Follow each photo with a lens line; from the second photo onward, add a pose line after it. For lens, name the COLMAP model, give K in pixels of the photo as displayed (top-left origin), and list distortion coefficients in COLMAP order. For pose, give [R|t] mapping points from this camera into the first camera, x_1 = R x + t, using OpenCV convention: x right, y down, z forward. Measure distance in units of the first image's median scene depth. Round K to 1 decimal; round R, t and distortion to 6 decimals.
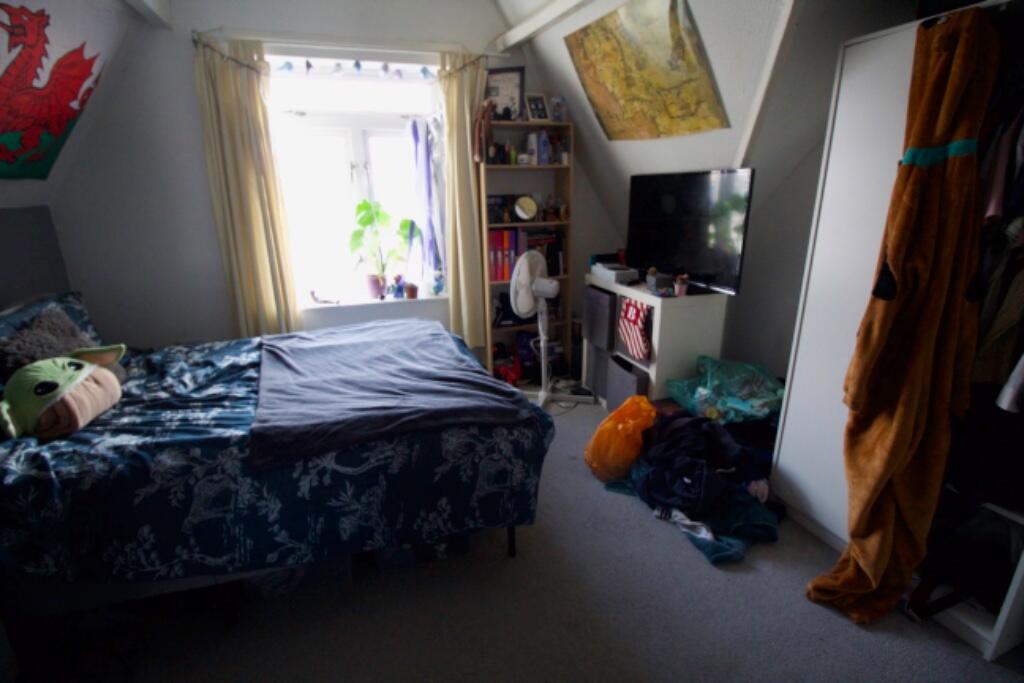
lens RADIAL K [[478.0, 0, 514.4], [0, 478.0, 336.8], [0, 0, 1]] dist [-0.002824, -0.007625]
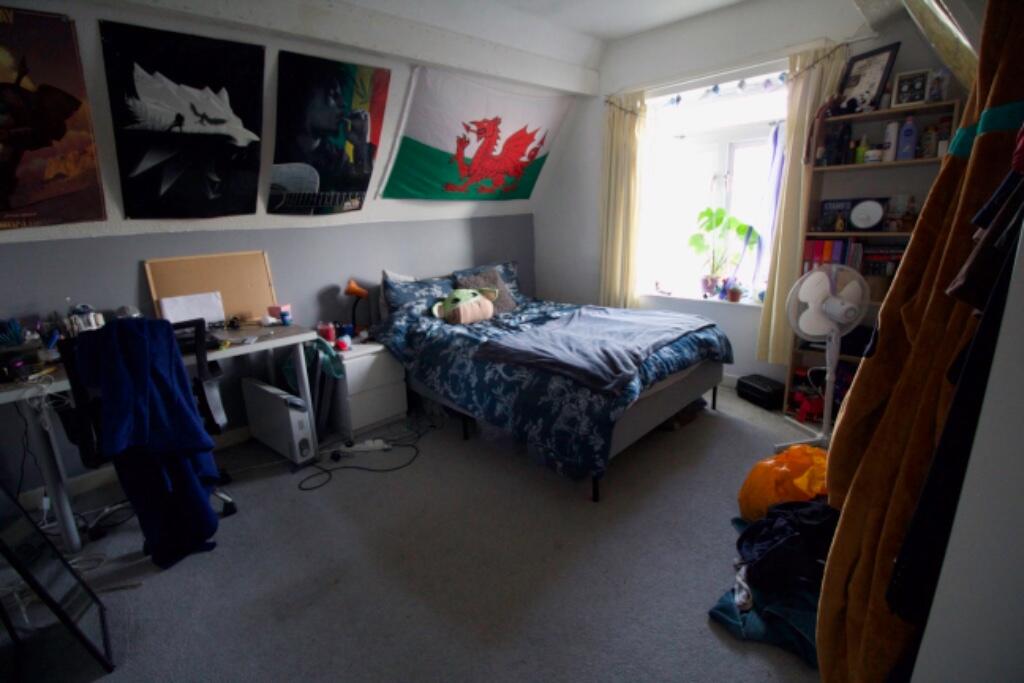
lens RADIAL K [[478.0, 0, 511.5], [0, 478.0, 342.6], [0, 0, 1]] dist [-0.002824, -0.007625]
pose [[0.442815, 0.231158, -0.866303, 0.677184], [-0.222724, 0.964269, 0.143453, -0.048603], [0.868510, 0.129423, 0.478477, 0.132457]]
